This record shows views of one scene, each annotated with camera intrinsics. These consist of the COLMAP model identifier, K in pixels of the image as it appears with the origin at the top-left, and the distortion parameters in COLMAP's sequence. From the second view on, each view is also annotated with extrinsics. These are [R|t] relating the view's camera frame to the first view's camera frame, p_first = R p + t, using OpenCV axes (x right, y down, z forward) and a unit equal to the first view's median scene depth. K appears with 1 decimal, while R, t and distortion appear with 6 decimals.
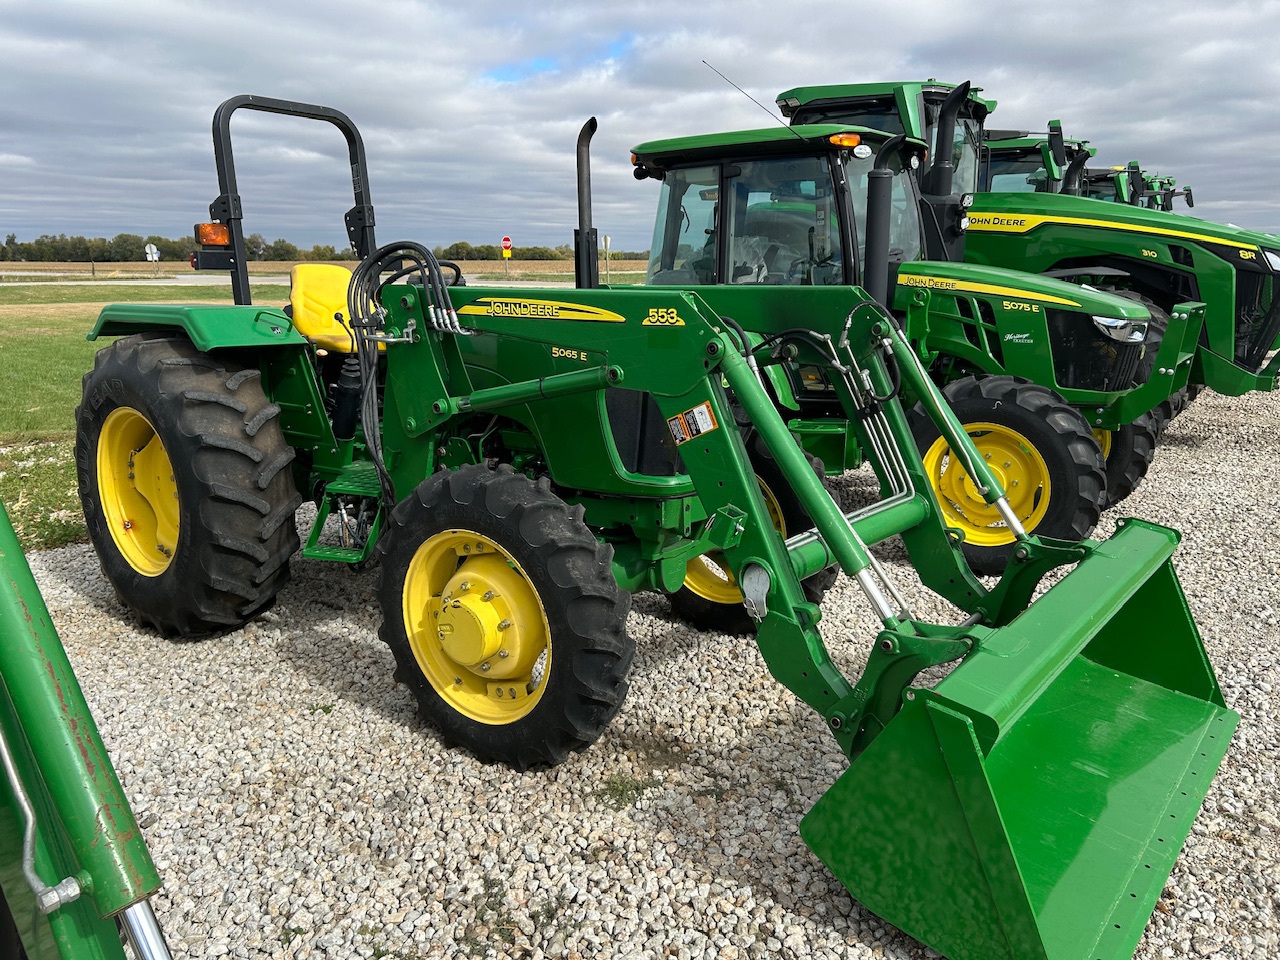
lens RADIAL K [[977.8, 0, 634.1], [0, 977.8, 472.1], [0, 0, 1]] dist [0.045474, -0.044128]
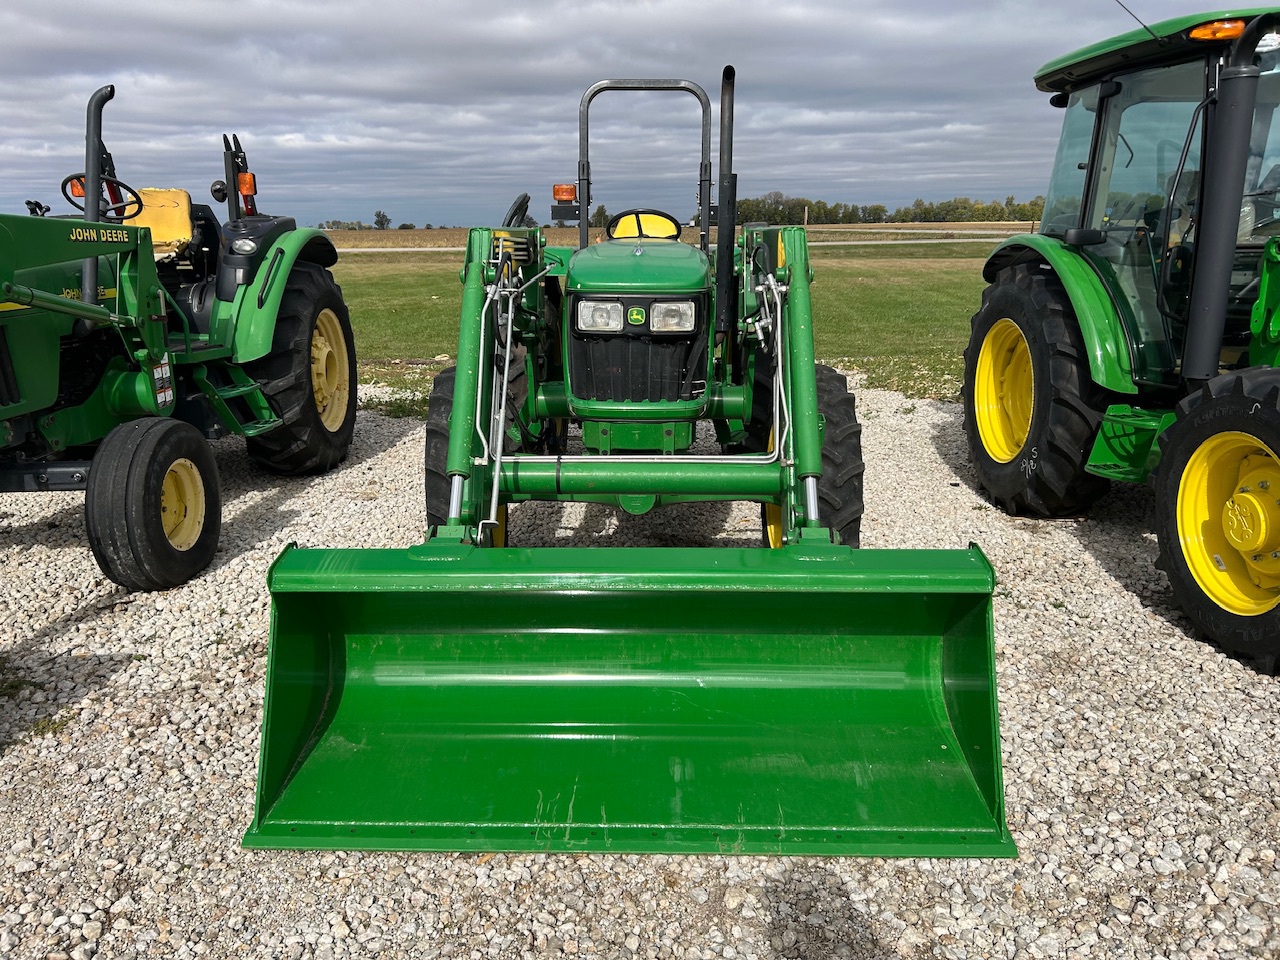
lens RADIAL K [[977.8, 0, 629.2], [0, 977.8, 472.7], [0, 0, 1]] dist [0.045474, -0.044128]
pose [[0.598728, 0.191525, -0.777717, 0.769835], [-0.159850, 0.980029, 0.118286, -0.043218], [0.784839, 0.053497, 0.617386, 0.288214]]
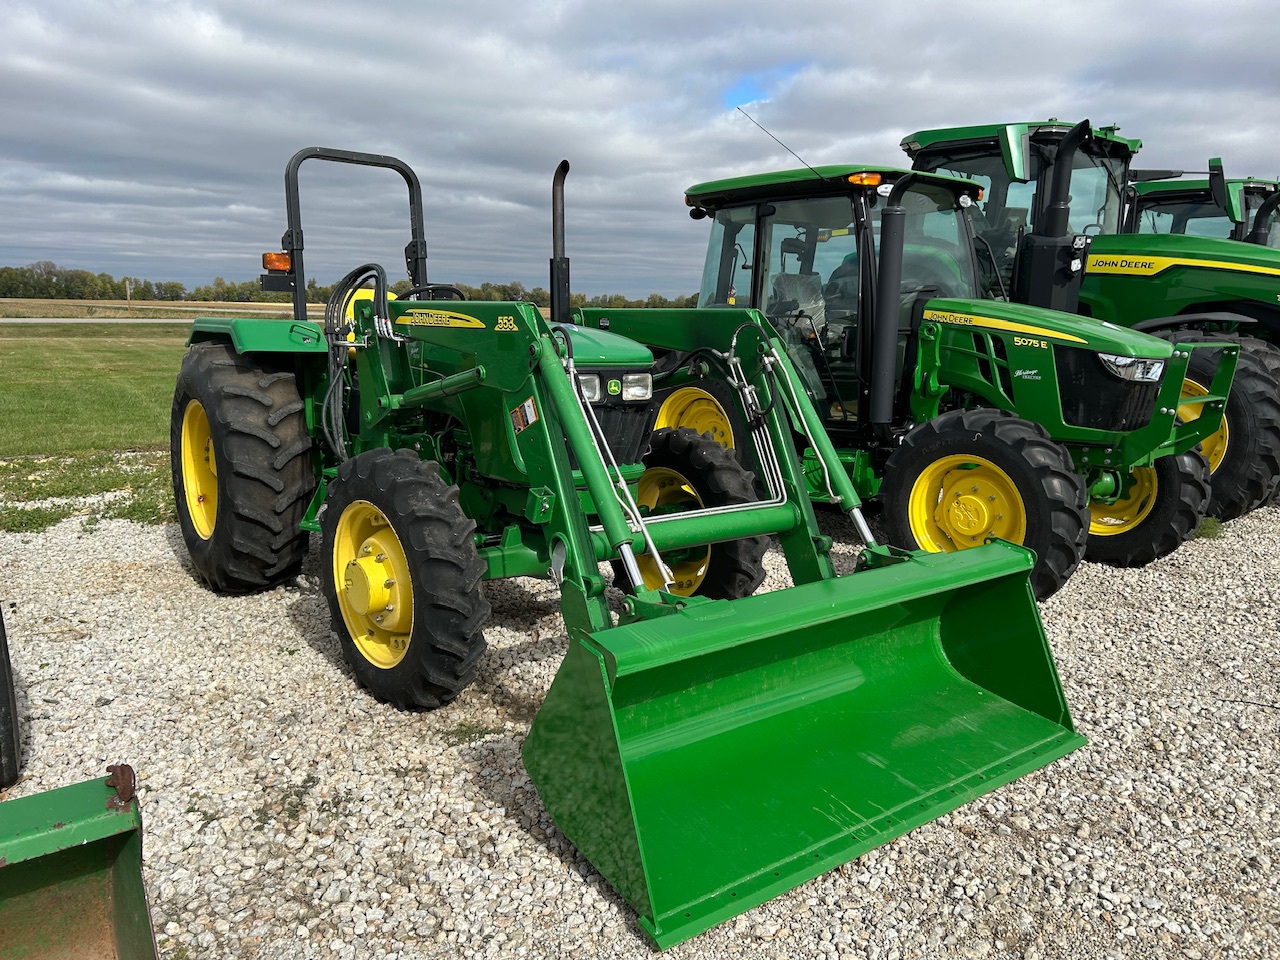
lens RADIAL K [[977.8, 0, 642.8], [0, 977.8, 491.4], [0, 0, 1]] dist [0.045474, -0.044128]
pose [[0.971605, 0.059879, -0.228906, 0.320218], [-0.066668, 0.997532, -0.022030, 0.038469], [0.227022, 0.036665, 0.973199, -0.065944]]
